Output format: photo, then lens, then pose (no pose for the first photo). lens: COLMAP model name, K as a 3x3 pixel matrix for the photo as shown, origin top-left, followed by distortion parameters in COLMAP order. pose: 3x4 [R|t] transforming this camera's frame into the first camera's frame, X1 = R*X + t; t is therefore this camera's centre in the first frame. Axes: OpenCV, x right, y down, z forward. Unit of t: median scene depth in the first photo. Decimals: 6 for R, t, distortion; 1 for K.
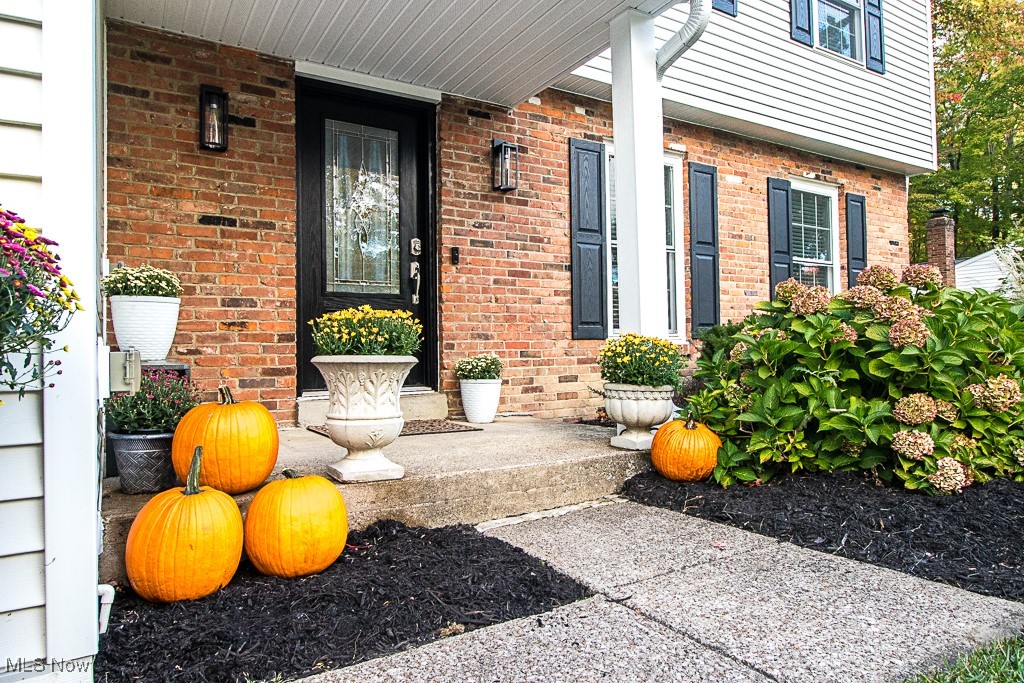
lens RADIAL K [[651.4, 0, 512.0], [0, 651.4, 341.5], [0, 0, 1]] dist [0.006950, -0.003131]
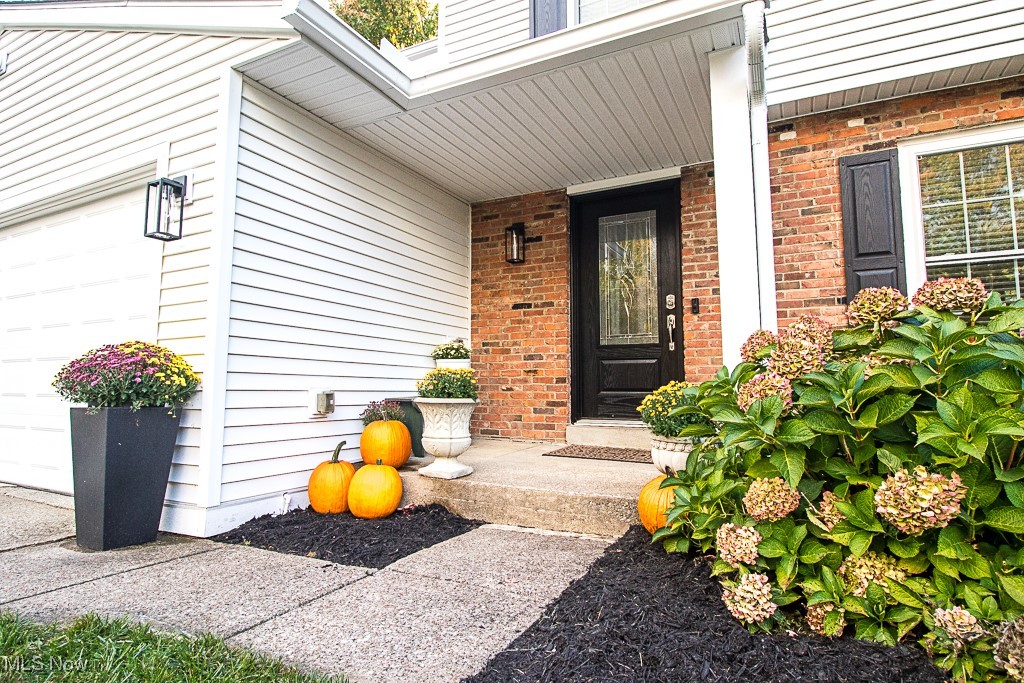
lens RADIAL K [[550.4, 0, 512.0], [0, 550.4, 341.5], [0, 0, 1]] dist [-0.005090, -0.000509]
pose [[0.511032, -0.052035, -0.857985, 0.643602], [0.008835, 0.998431, -0.055291, -0.024835], [0.859516, 0.020675, 0.510690, 0.288544]]
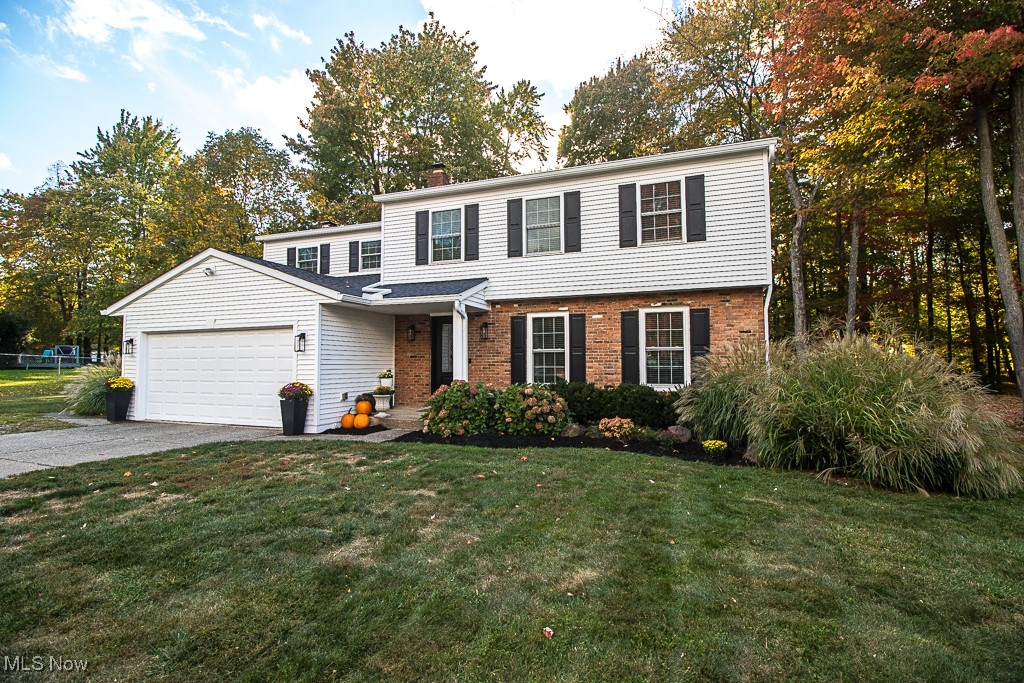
lens RADIAL K [[477.1, 0, 512.0], [0, 477.1, 341.5], [0, 0, 1]] dist [-0.001374, -0.000150]
pose [[0.607605, -0.017957, -0.794037, 2.256151], [0.009128, 0.999836, -0.015626, -0.218527], [0.794187, 0.002247, 0.607669, -0.341952]]
